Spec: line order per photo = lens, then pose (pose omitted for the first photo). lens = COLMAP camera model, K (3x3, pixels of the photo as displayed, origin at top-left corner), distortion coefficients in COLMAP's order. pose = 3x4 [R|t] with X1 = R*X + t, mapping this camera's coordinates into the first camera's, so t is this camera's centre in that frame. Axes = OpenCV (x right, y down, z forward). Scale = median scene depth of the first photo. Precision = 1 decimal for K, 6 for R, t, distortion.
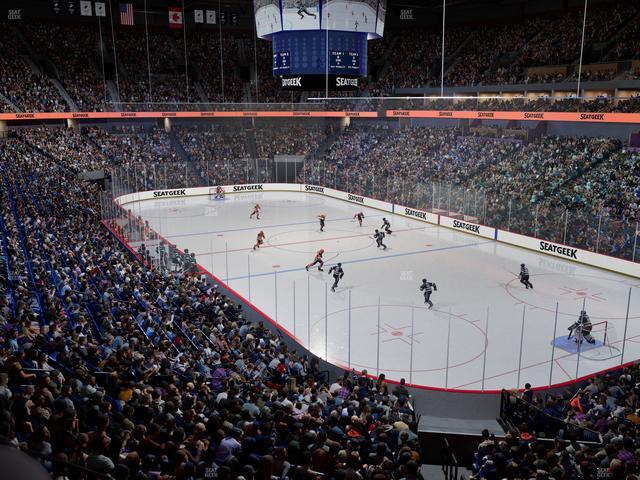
lens RADIAL K [[599.4, 0, 320.0], [0, 599.4, 240.0], [0, 0, 1]] dist [-0.000285, -0.002022]
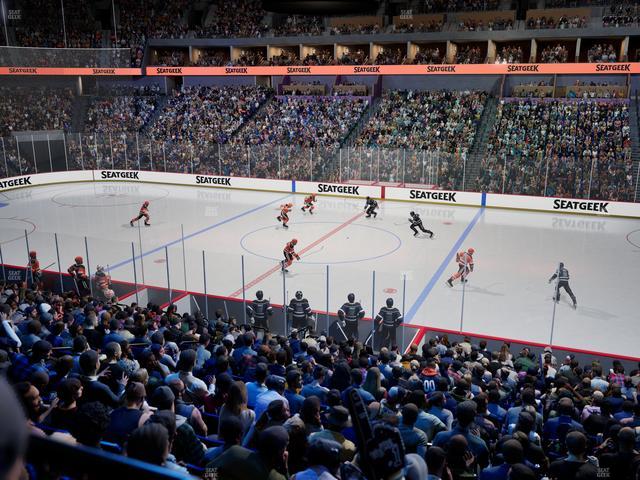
lens RADIAL K [[599.4, 0, 320.0], [0, 599.4, 240.0], [0, 0, 1]] dist [-0.000285, -0.002022]
pose [[0.769797, -0.162872, 0.617159, -0.332210], [0.140039, 0.986434, 0.085653, -0.046122], [-0.622737, 0.020491, 0.782163, 0.383767]]
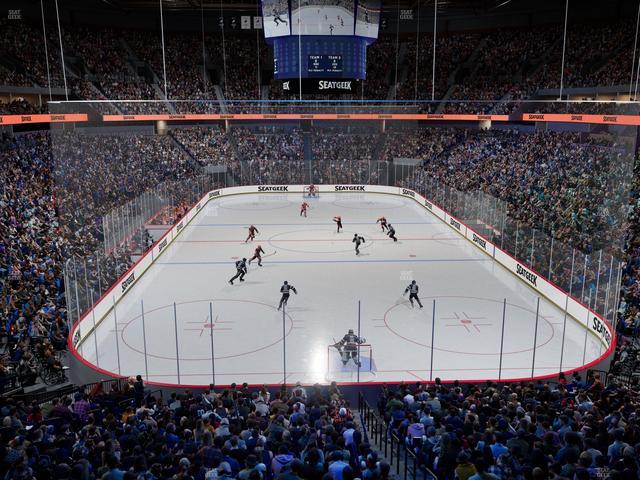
lens RADIAL K [[599.4, 0, 320.0], [0, 599.4, 240.0], [0, 0, 1]] dist [-0.000285, -0.002022]
pose [[0.899730, 0.093876, -0.426232, 0.350121], [-0.095712, 0.995261, 0.017163, -0.014030], [0.425823, 0.025353, 0.904451, 0.061841]]
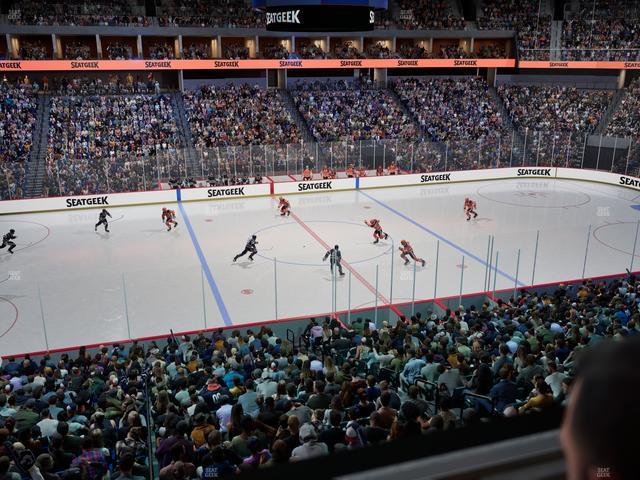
lens RADIAL K [[599.4, 0, 320.0], [0, 599.4, 240.0], [0, 0, 1]] dist [-0.000285, -0.002022]
pose [[0.184958, -0.292839, 0.938102, -0.552007], [0.215465, 0.943430, 0.252021, -0.148897], [-0.958835, 0.155515, 0.237592, 0.664889]]
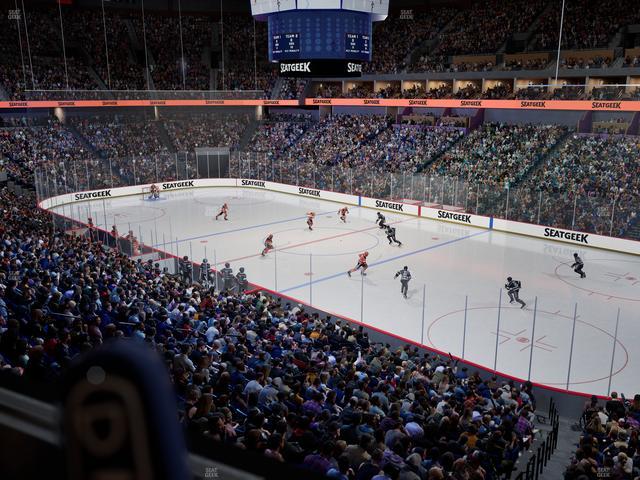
lens RADIAL K [[599.4, 0, 320.0], [0, 599.4, 240.0], [0, 0, 1]] dist [-0.000285, -0.002022]
pose [[0.963041, -0.064211, 0.261588, -0.194043], [0.059101, 0.997877, 0.027366, -0.020304], [-0.262790, -0.010894, 0.964791, 0.088952]]
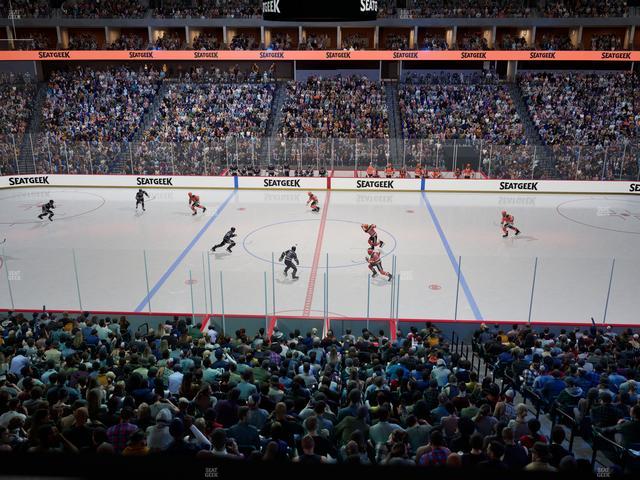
lens RADIAL K [[599.4, 0, 320.0], [0, 599.4, 240.0], [0, 0, 1]] dist [-0.000285, -0.002022]
pose [[0.525922, -0.264728, 0.808285, -0.455261], [0.186432, 0.963098, 0.194128, -0.109923], [-0.829849, 0.048593, 0.555868, 0.490811]]
